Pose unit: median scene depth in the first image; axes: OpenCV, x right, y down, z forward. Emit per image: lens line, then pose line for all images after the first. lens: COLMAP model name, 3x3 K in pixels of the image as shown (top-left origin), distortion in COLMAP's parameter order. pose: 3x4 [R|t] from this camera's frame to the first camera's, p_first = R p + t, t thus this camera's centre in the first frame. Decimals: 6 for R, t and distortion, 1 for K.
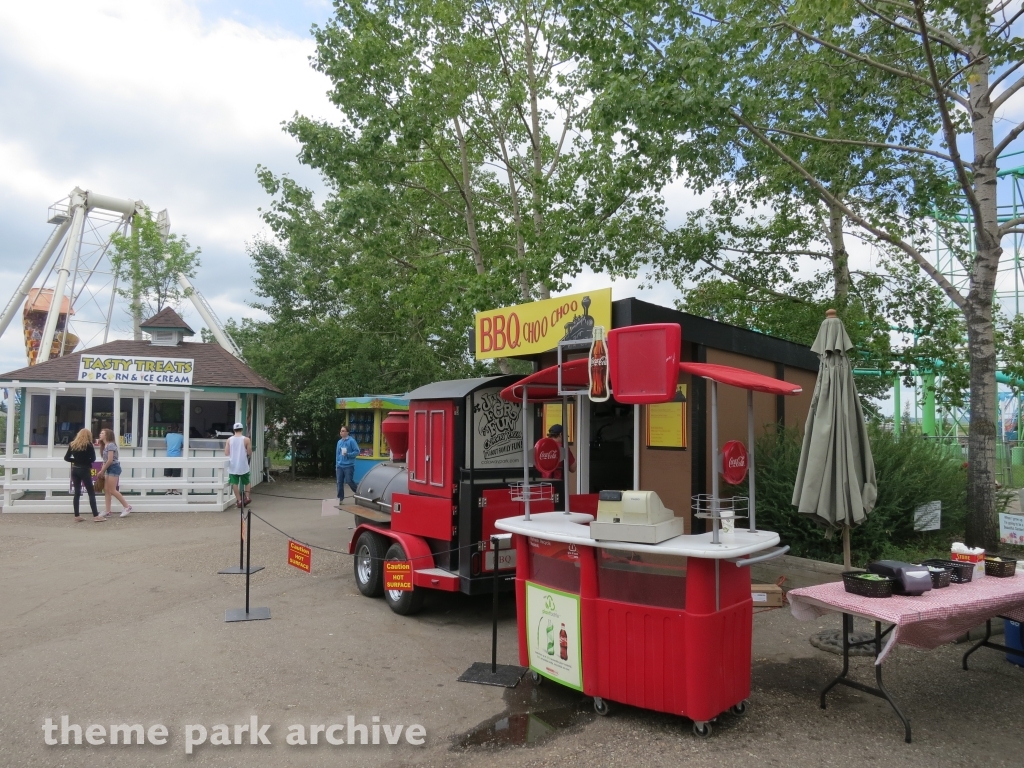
lens RADIAL K [[729.1, 0, 512.0], [0, 729.1, 384.0], [0, 0, 1]] dist [0.003891, 0.001235]
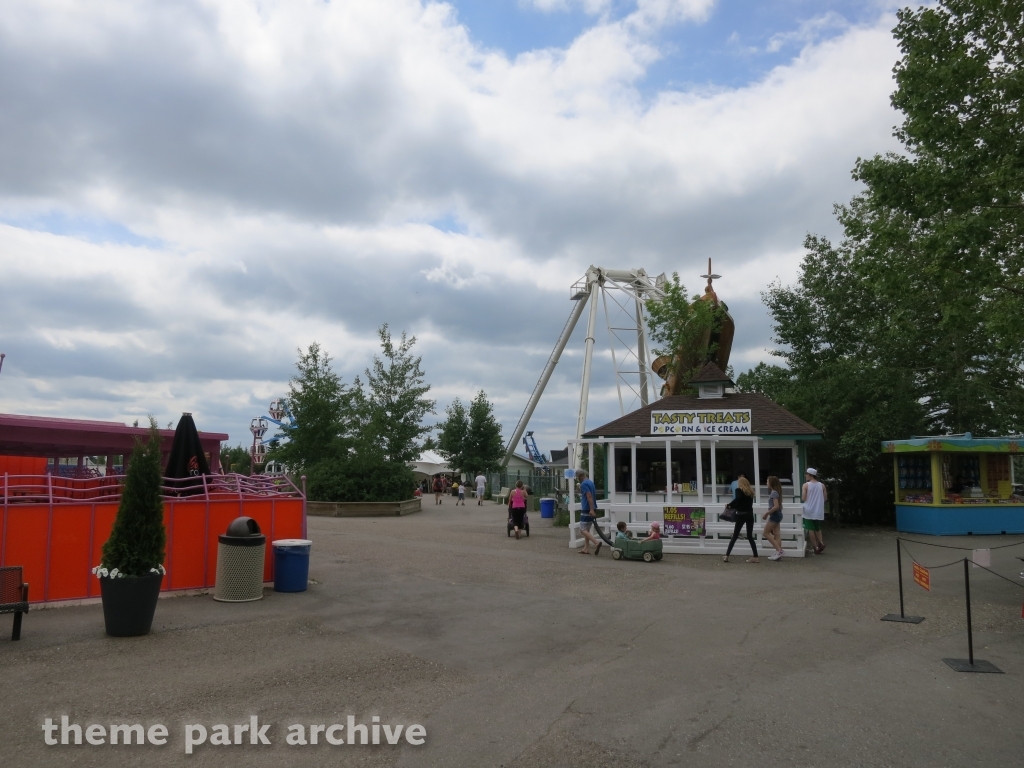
lens RADIAL K [[740.7, 0, 512.0], [0, 740.7, 384.0], [0, 0, 1]] dist [-0.029954, 0.002782]
pose [[0.851030, -0.075512, -0.519659, -0.174232], [0.045082, 0.996459, -0.070967, -0.010439], [0.523178, 0.036967, 0.851421, -0.086968]]
